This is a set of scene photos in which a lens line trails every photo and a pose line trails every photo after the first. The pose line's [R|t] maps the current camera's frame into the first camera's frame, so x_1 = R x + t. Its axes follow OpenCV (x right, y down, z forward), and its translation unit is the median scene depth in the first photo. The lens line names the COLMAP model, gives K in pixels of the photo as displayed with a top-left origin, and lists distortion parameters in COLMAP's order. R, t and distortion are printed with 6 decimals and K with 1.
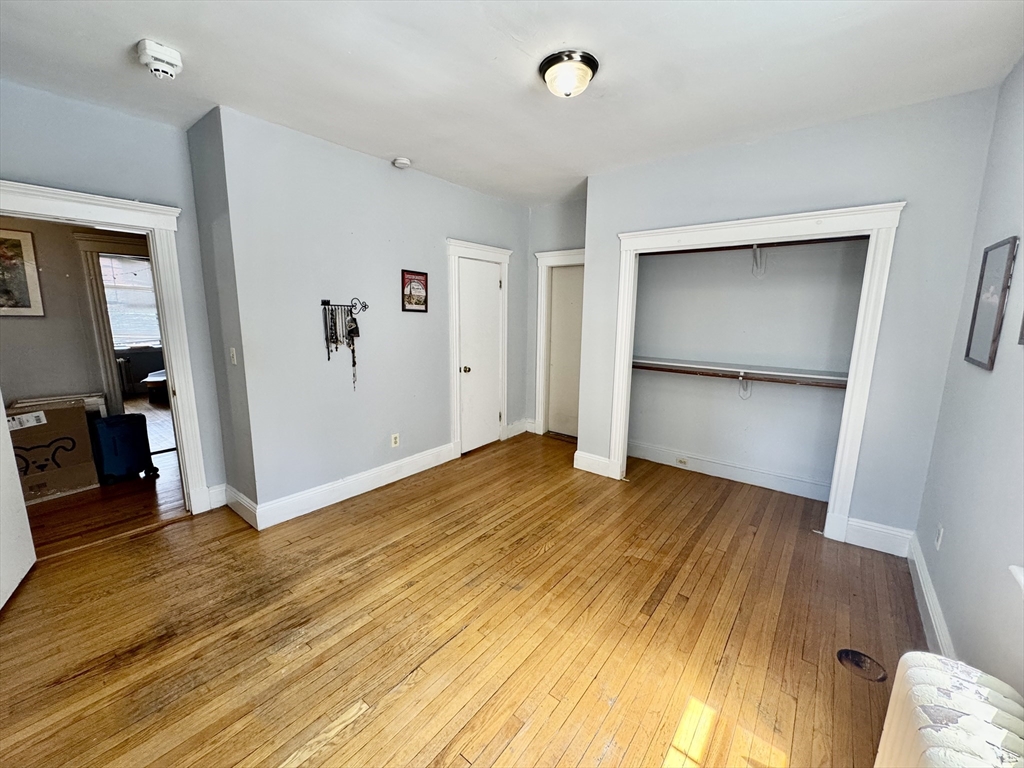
lens RADIAL K [[410.1, 0, 510.2], [0, 410.1, 383.6], [0, 0, 1]] dist [-0.003005, 0.000385]
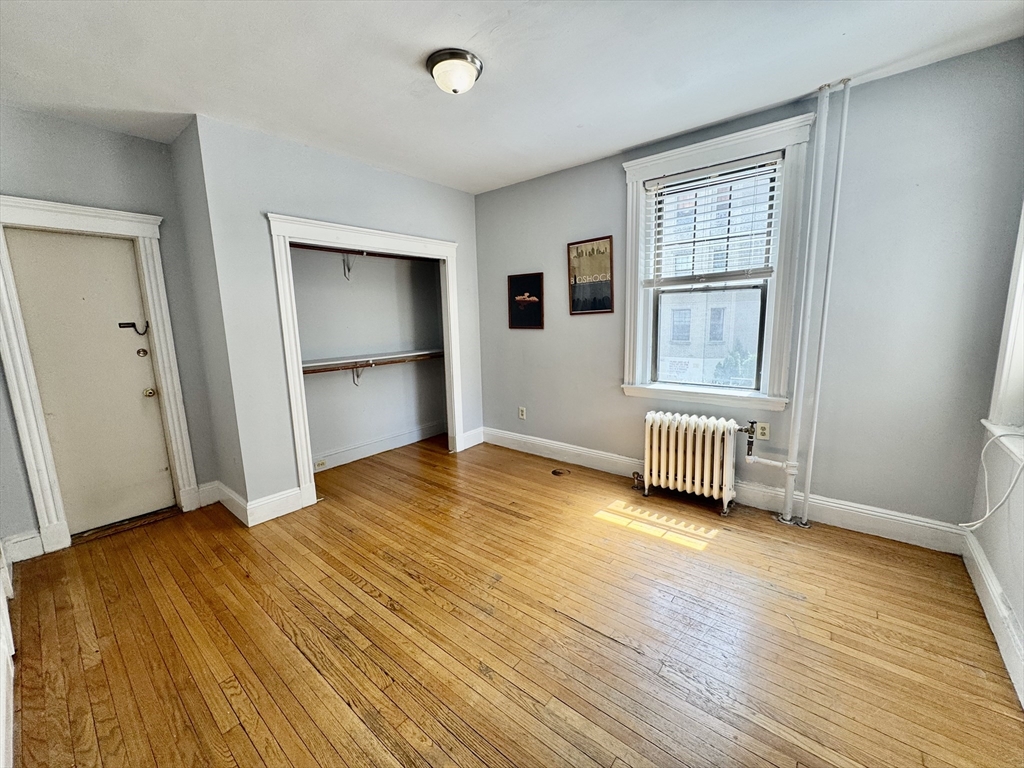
lens RADIAL K [[410.1, 0, 510.2], [0, 410.1, 383.6], [0, 0, 1]] dist [-0.003005, 0.000385]
pose [[0.020567, -0.173383, 0.984640, -0.705358], [0.201678, 0.965322, 0.165769, -0.091467], [-0.979236, 0.195171, 0.054822, 0.662412]]
